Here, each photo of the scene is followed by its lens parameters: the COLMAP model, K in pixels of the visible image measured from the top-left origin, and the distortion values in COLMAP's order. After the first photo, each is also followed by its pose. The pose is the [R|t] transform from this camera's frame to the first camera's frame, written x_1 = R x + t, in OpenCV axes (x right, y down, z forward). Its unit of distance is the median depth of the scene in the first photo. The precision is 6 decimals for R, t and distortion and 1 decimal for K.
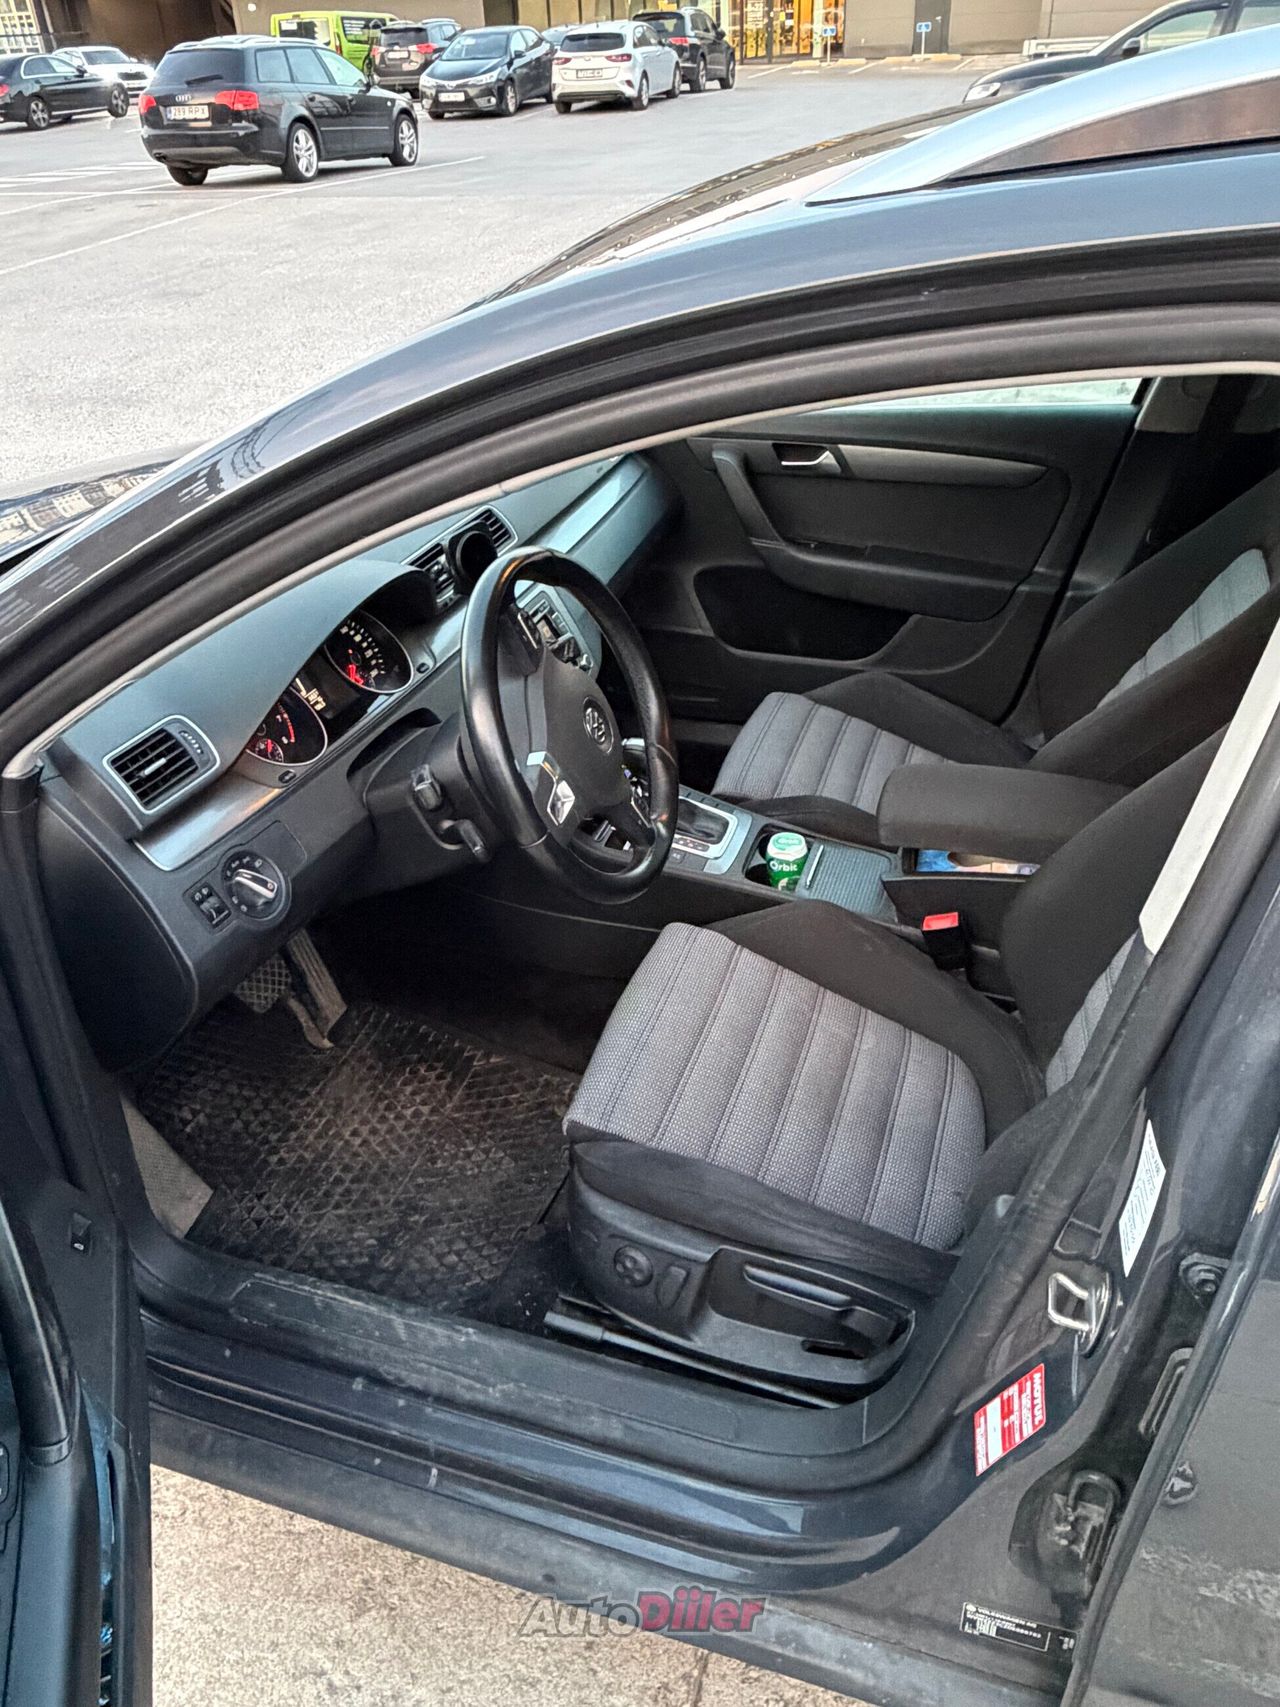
lens RADIAL K [[1234.3, 0, 640.0], [0, 1234.3, 853.5], [0, 0, 1]] dist [0.000530, 0.000023]
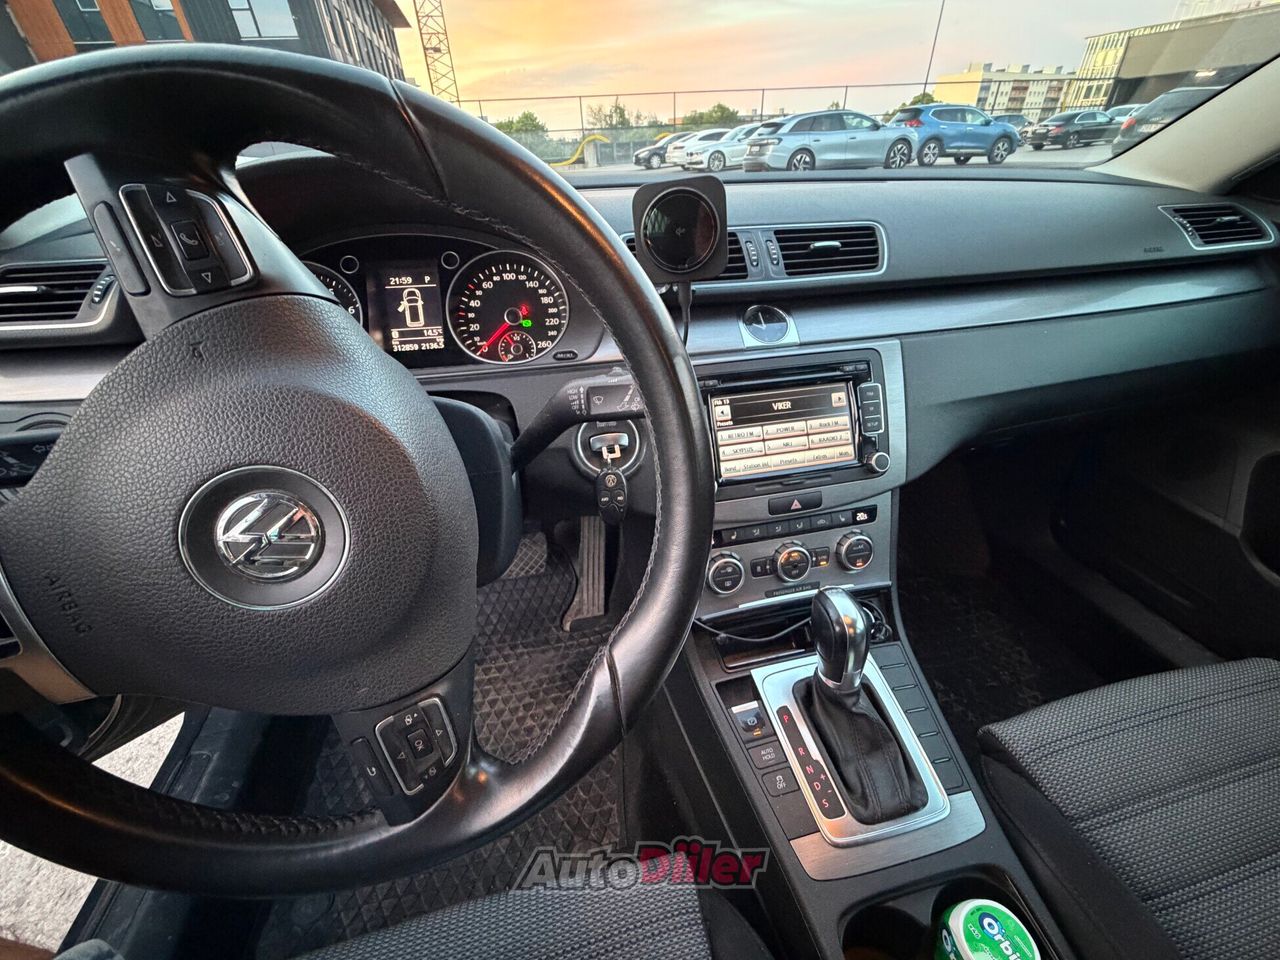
lens RADIAL K [[502.9, 0, 640.0], [0, 502.9, 480.0], [0, 0, 1]] dist [0.000095, 0.000006]
pose [[0.521291, 0.477139, -0.707527, 0.095796], [-0.456780, 0.856329, 0.240942, -0.151674], [0.720838, 0.197583, 0.664344, 0.701622]]
